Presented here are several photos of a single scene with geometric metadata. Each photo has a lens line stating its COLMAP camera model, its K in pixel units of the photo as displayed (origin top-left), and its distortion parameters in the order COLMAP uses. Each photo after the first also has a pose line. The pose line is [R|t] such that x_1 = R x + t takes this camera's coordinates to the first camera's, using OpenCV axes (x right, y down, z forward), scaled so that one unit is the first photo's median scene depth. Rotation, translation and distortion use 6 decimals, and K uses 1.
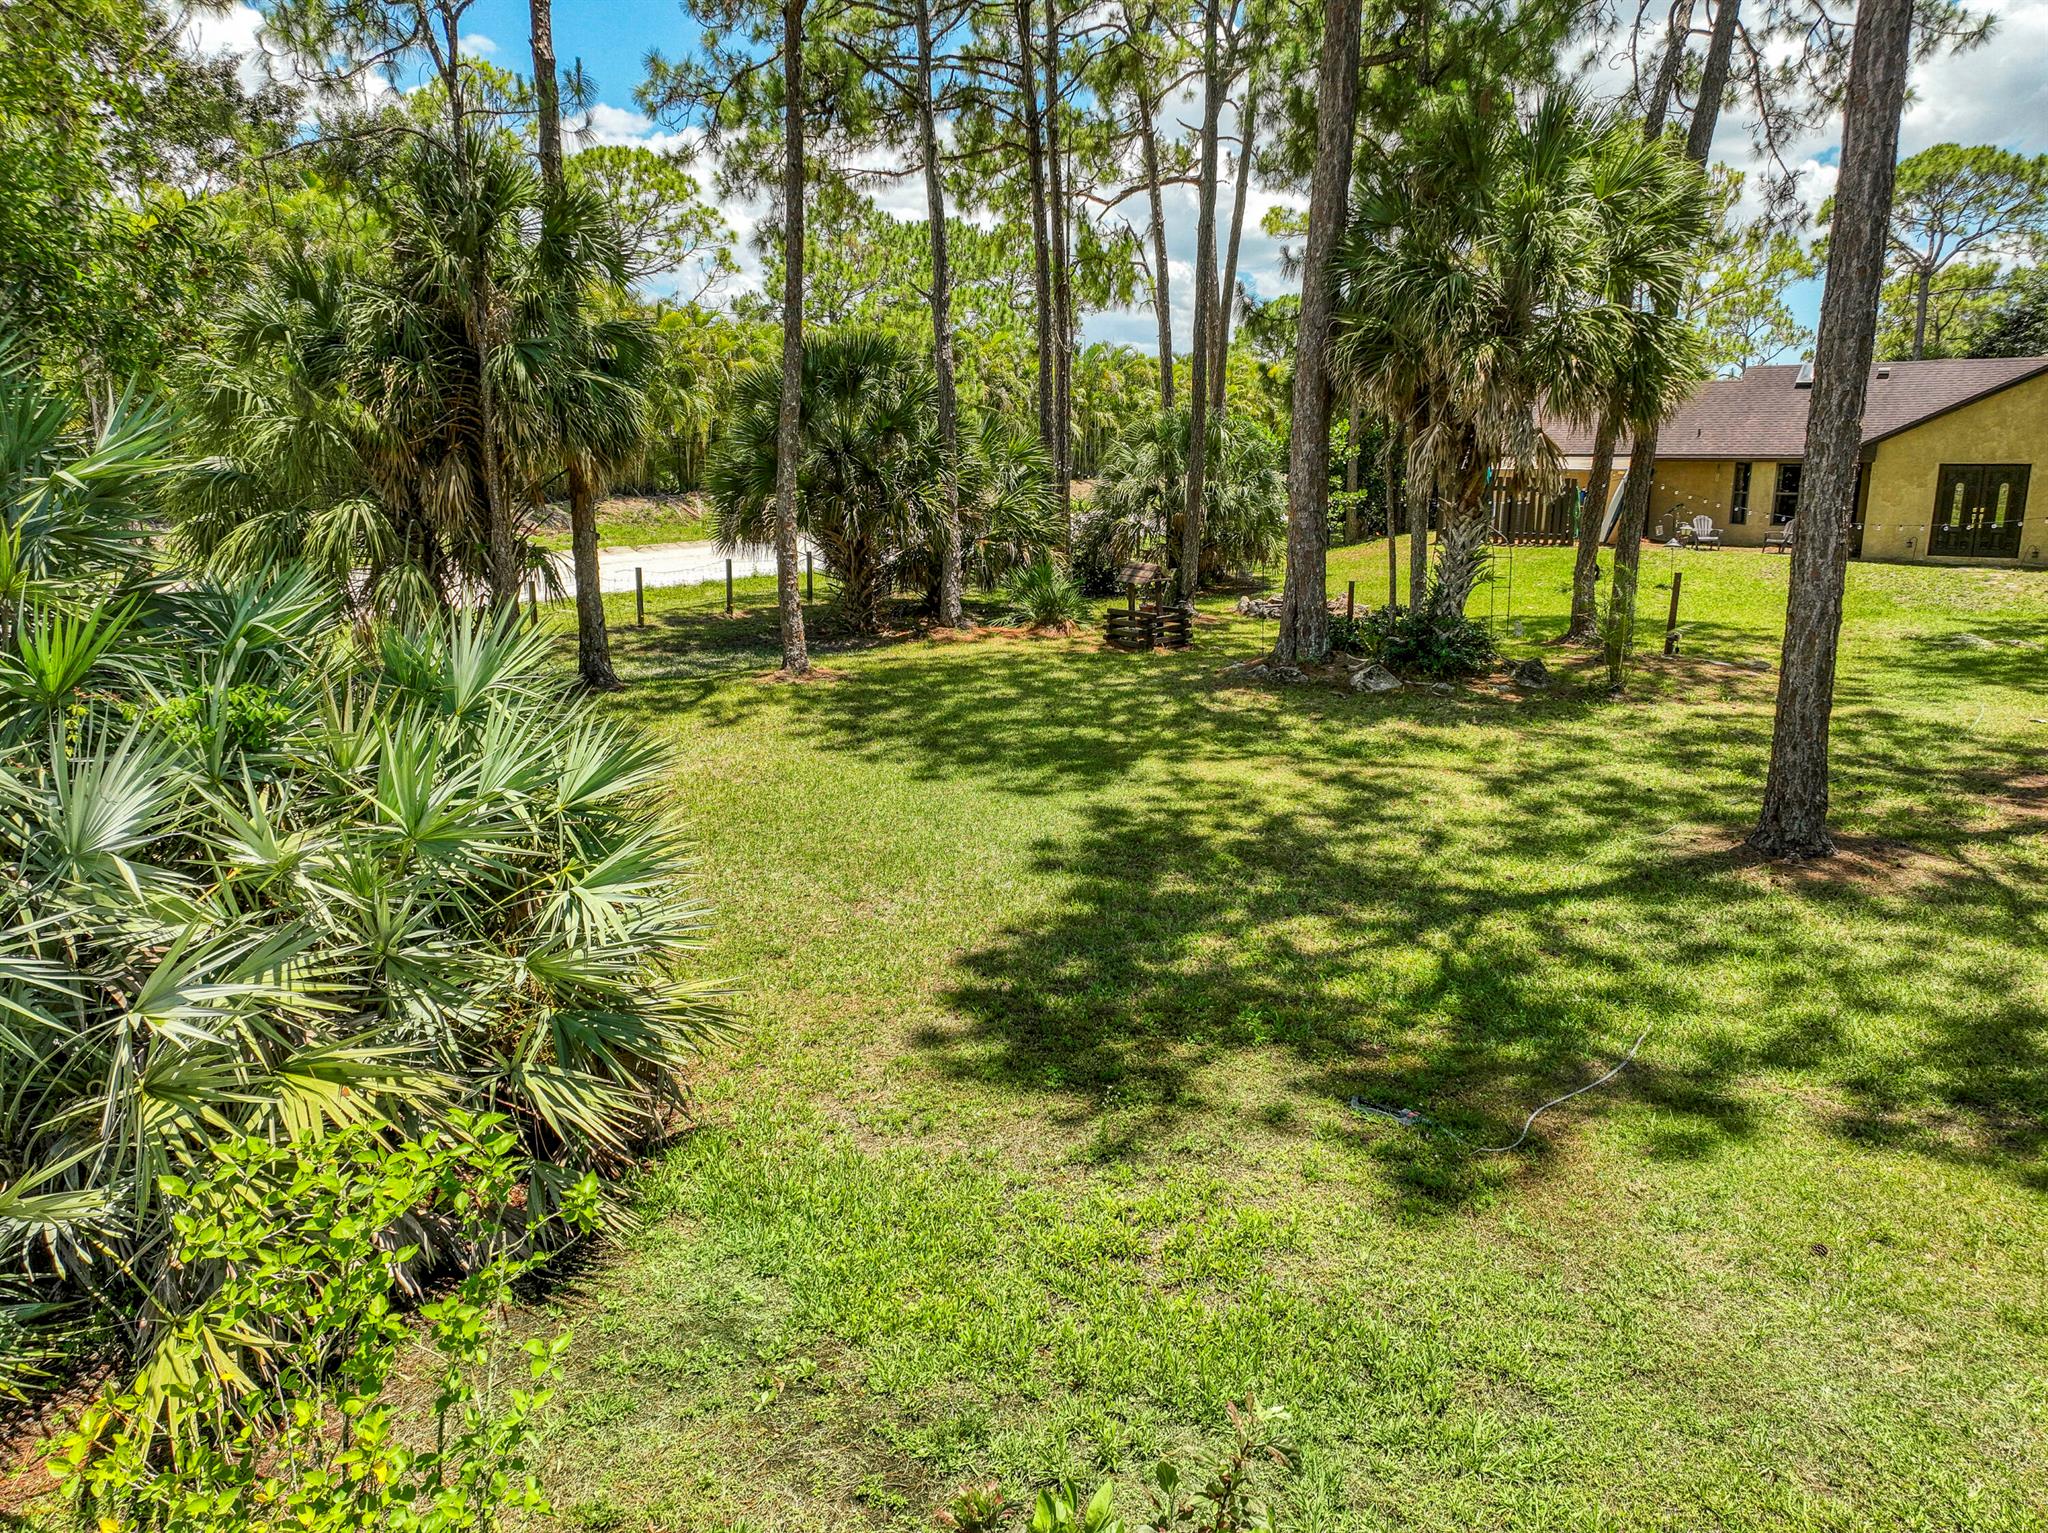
lens RADIAL K [[1418.1, 0, 1046.6], [0, 1418.1, 774.9], [0, 0, 1]] dist [-0.003184, 0.006393]
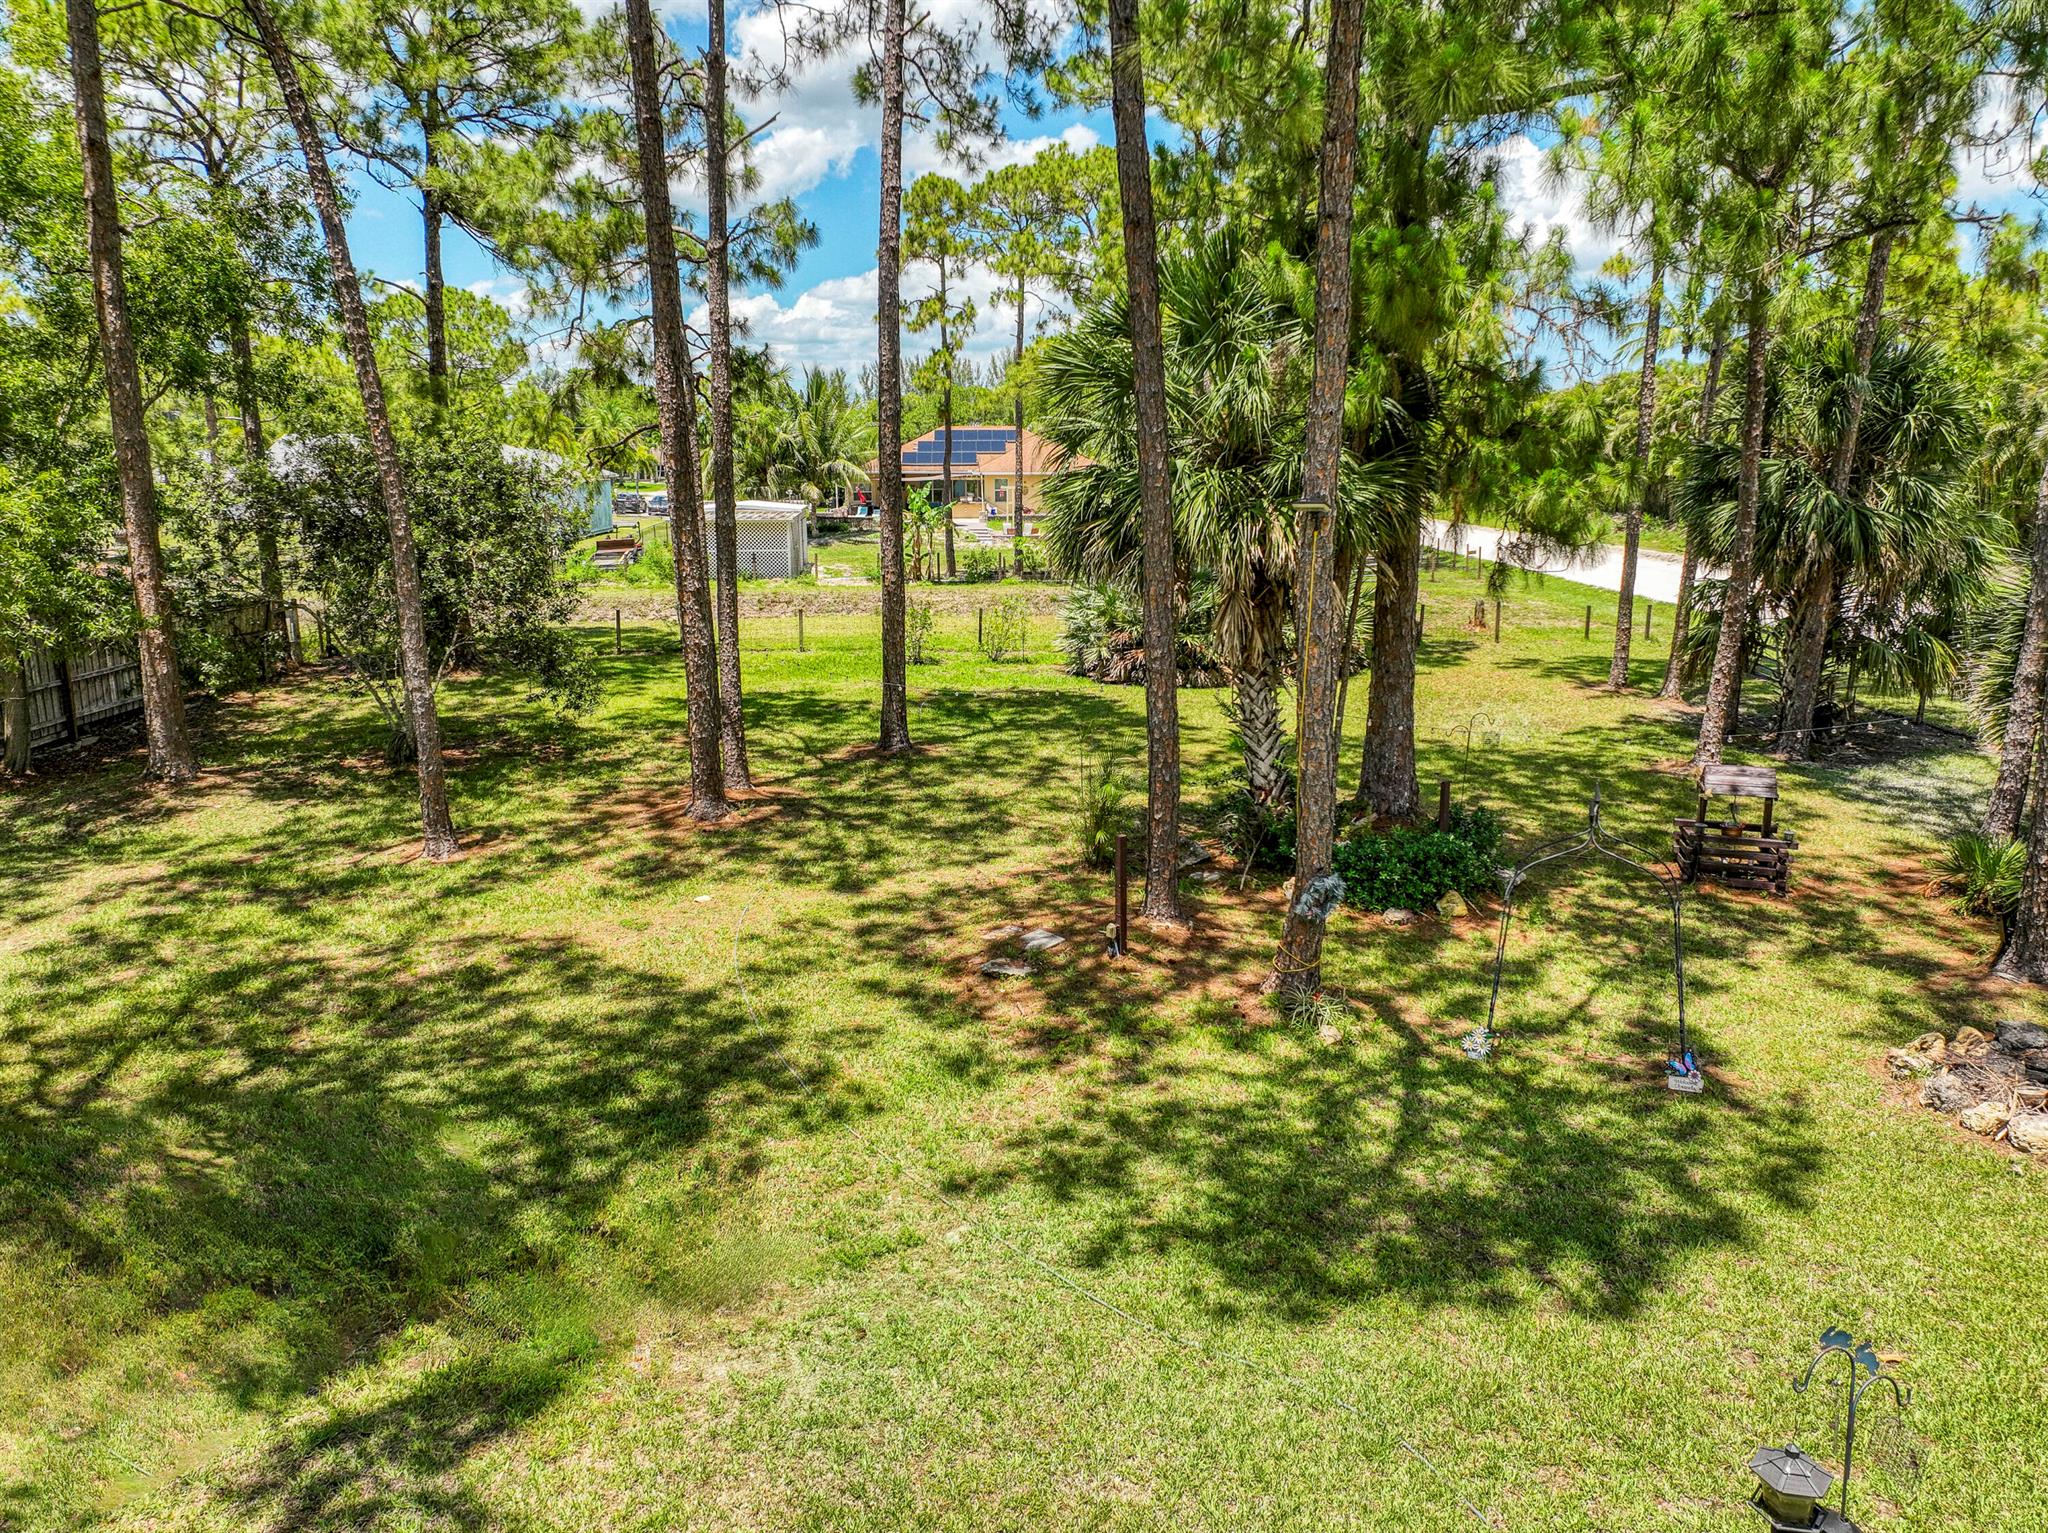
lens RADIAL K [[1451.9, 0, 1024.0], [0, 1451.9, 766.5], [0, 0, 1]] dist [0.002294, 0.002256]
pose [[-0.819221, 0.124914, -0.559709, 0.969692], [-0.130732, 0.909613, 0.394352, -0.488748], [0.558378, 0.396233, -0.728844, 1.645830]]
